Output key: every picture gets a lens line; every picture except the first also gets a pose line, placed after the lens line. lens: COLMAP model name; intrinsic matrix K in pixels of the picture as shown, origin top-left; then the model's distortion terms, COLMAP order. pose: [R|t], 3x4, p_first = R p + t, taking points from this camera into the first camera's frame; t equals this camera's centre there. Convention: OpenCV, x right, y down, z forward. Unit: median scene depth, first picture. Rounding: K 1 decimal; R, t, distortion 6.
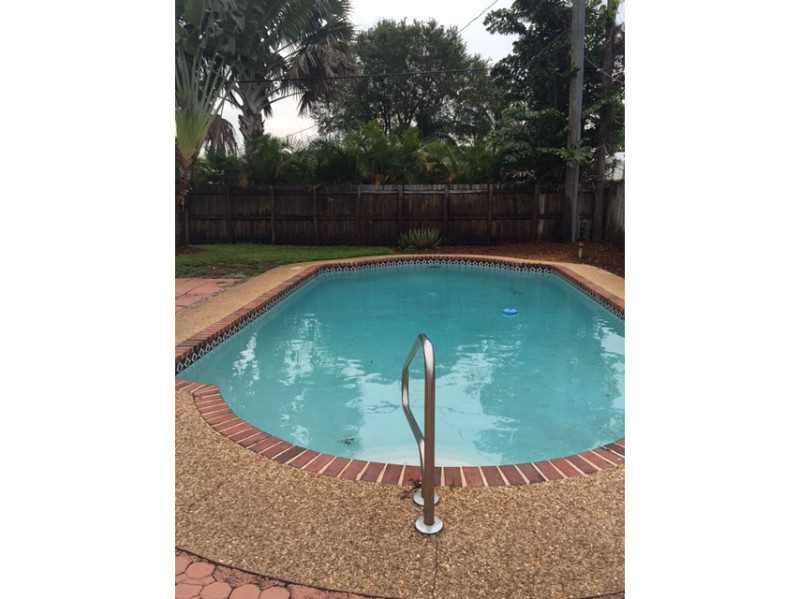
lens RADIAL K [[514.9, 0, 399.5], [0, 514.9, 299.5], [0, 0, 1]] dist [0.054944, -0.083908]
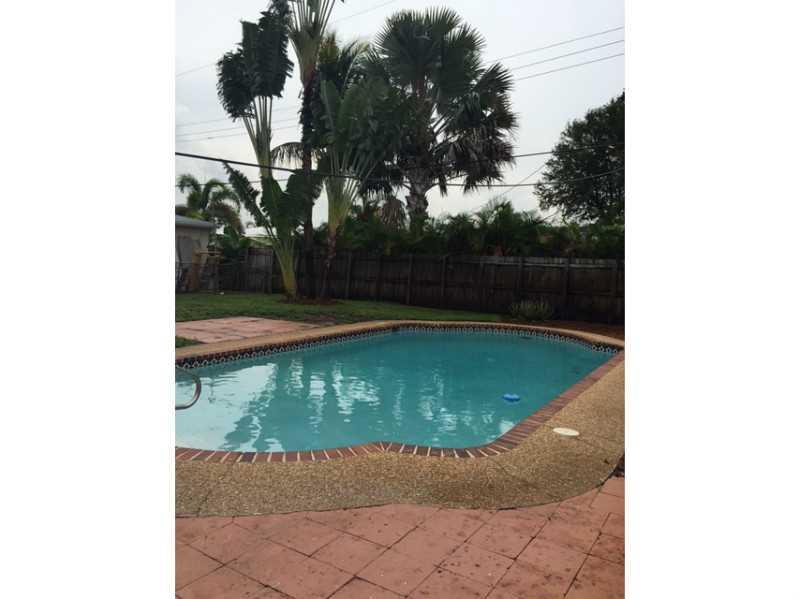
lens RADIAL K [[514.9, 0, 399.5], [0, 514.9, 299.5], [0, 0, 1]] dist [0.054944, -0.083908]
pose [[0.879573, 0.073525, -0.470049, 0.277210], [-0.136116, 0.985578, -0.100541, -0.002084], [0.455877, 0.152414, 0.876895, -0.000990]]
